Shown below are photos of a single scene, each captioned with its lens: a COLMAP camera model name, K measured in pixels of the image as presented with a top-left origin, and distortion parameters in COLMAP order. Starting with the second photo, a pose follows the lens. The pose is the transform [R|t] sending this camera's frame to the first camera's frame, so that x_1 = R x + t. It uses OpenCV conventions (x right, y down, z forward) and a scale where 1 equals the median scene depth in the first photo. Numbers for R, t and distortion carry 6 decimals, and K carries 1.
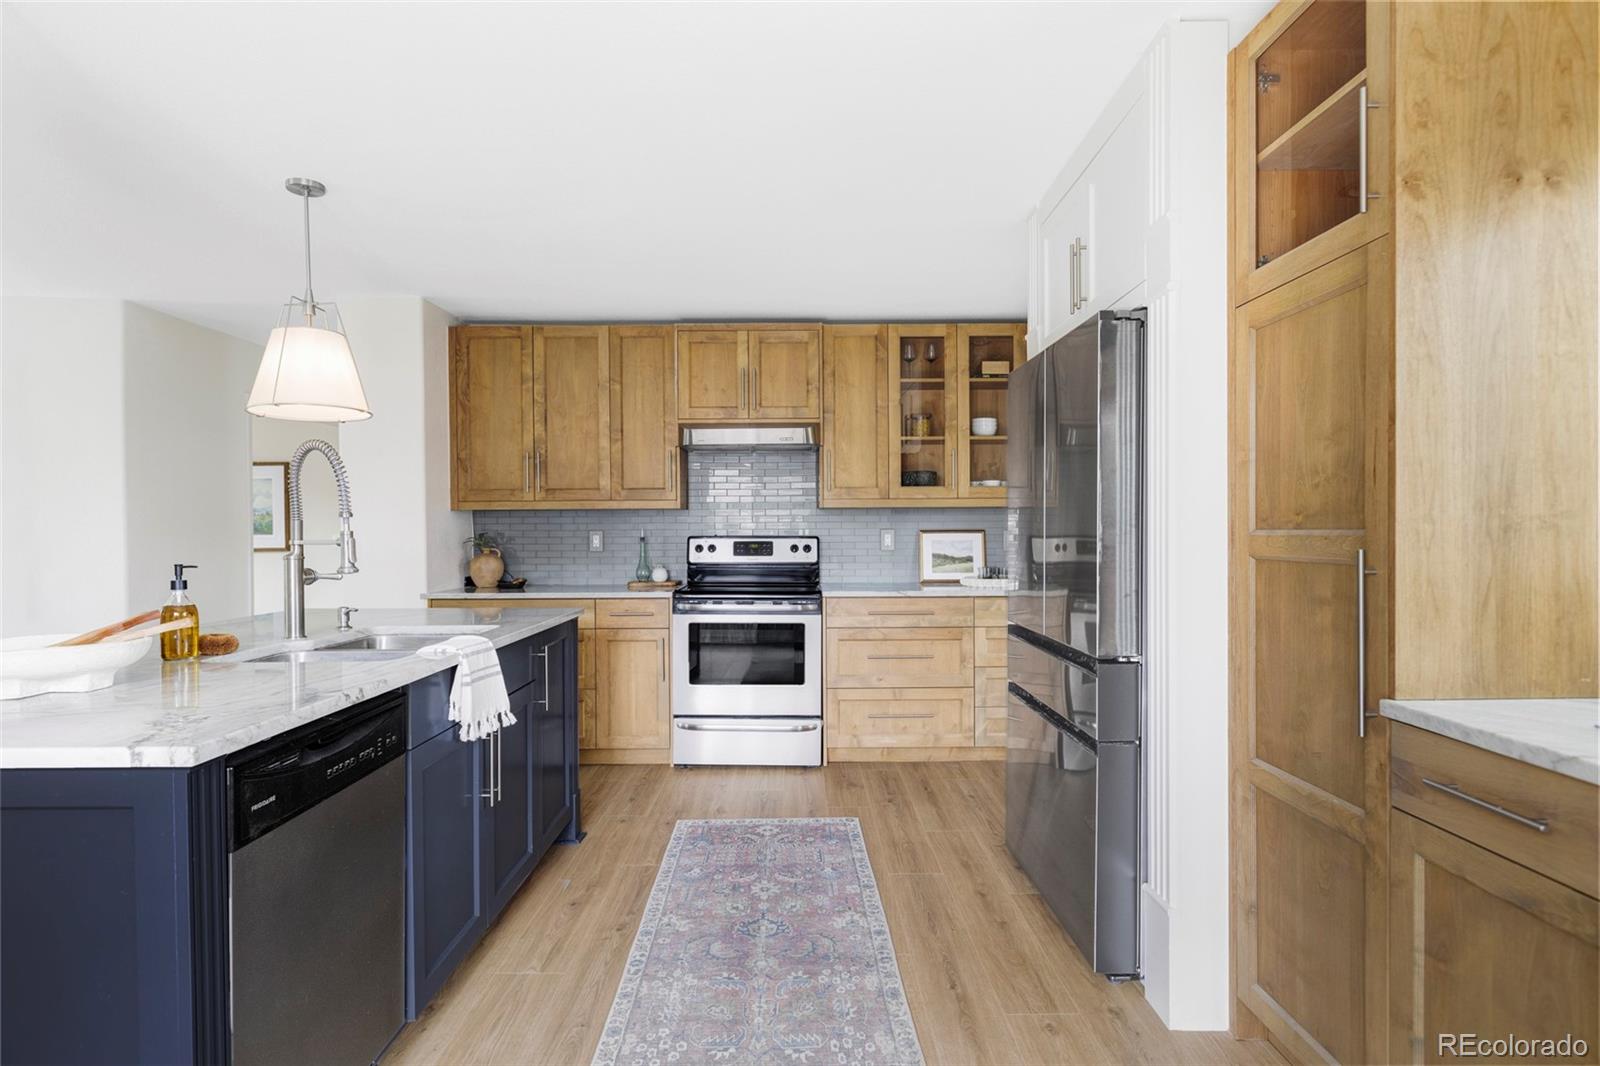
lens RADIAL K [[857.6, 0, 800.0], [0, 857.6, 533.0], [0, 0, 1]] dist [0.000331, -0.000146]
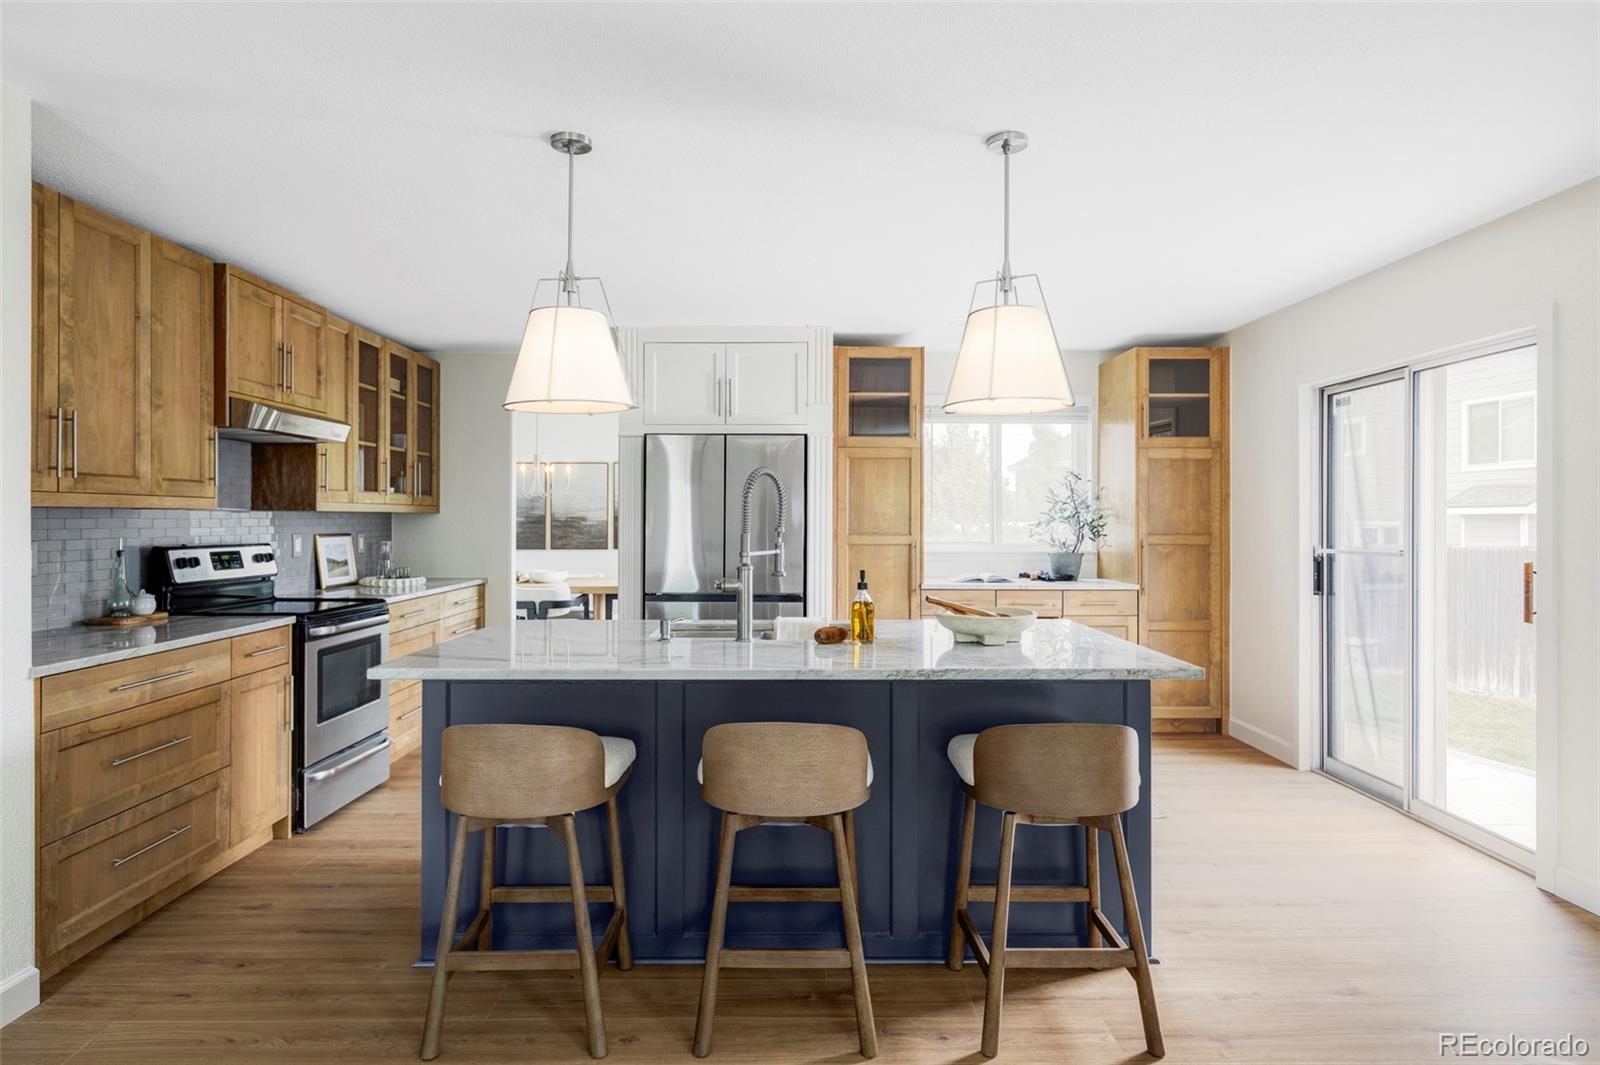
lens RADIAL K [[896.2, 0, 793.1], [0, 896.2, 517.8], [0, 0, 1]] dist [0.000904, 0.000281]
pose [[-0.022303, 0.007443, 0.999724, -0.927638], [0.001577, 0.999971, -0.007409, -0.014798], [-0.999750, 0.001412, -0.022315, 0.515343]]
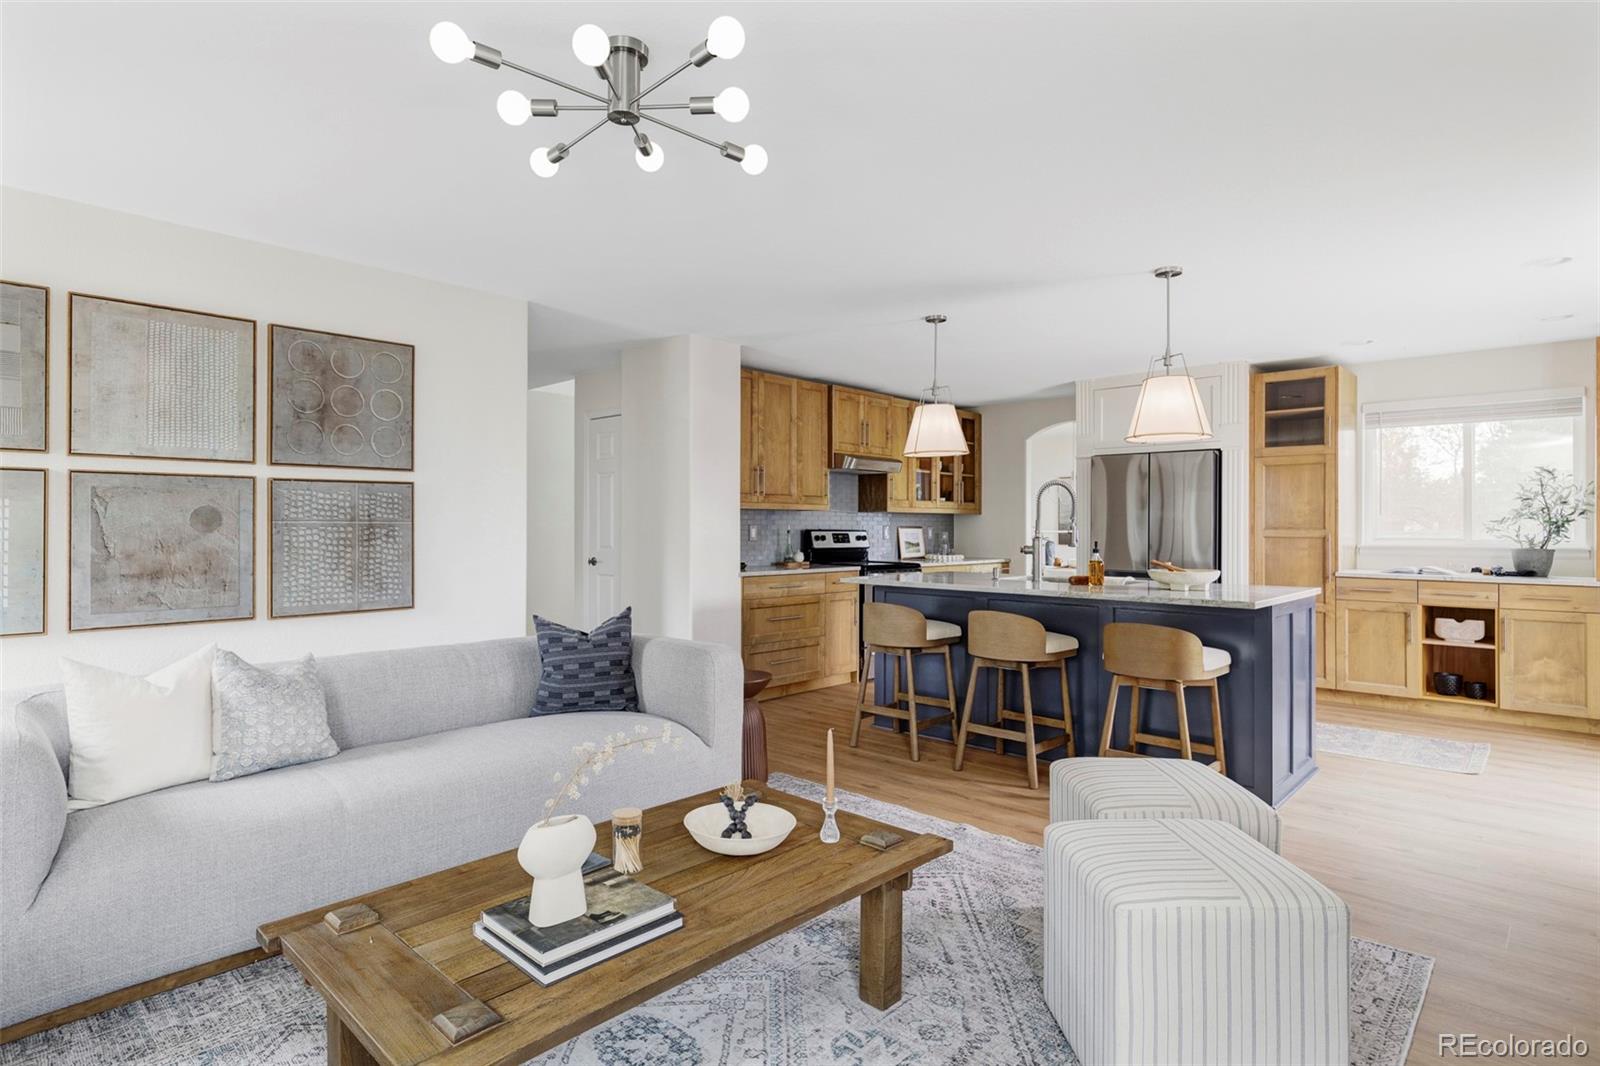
lens RADIAL K [[851.4, 0, 800.0], [0, 851.4, 533.0], [0, 0, 1]] dist [0.016889, 0.000136]
pose [[0.667392, 0.002809, 0.744702, -1.251422], [-0.006130, 0.999980, 0.001722, 0.007191], [-0.744682, -0.005714, 0.667395, 0.067195]]
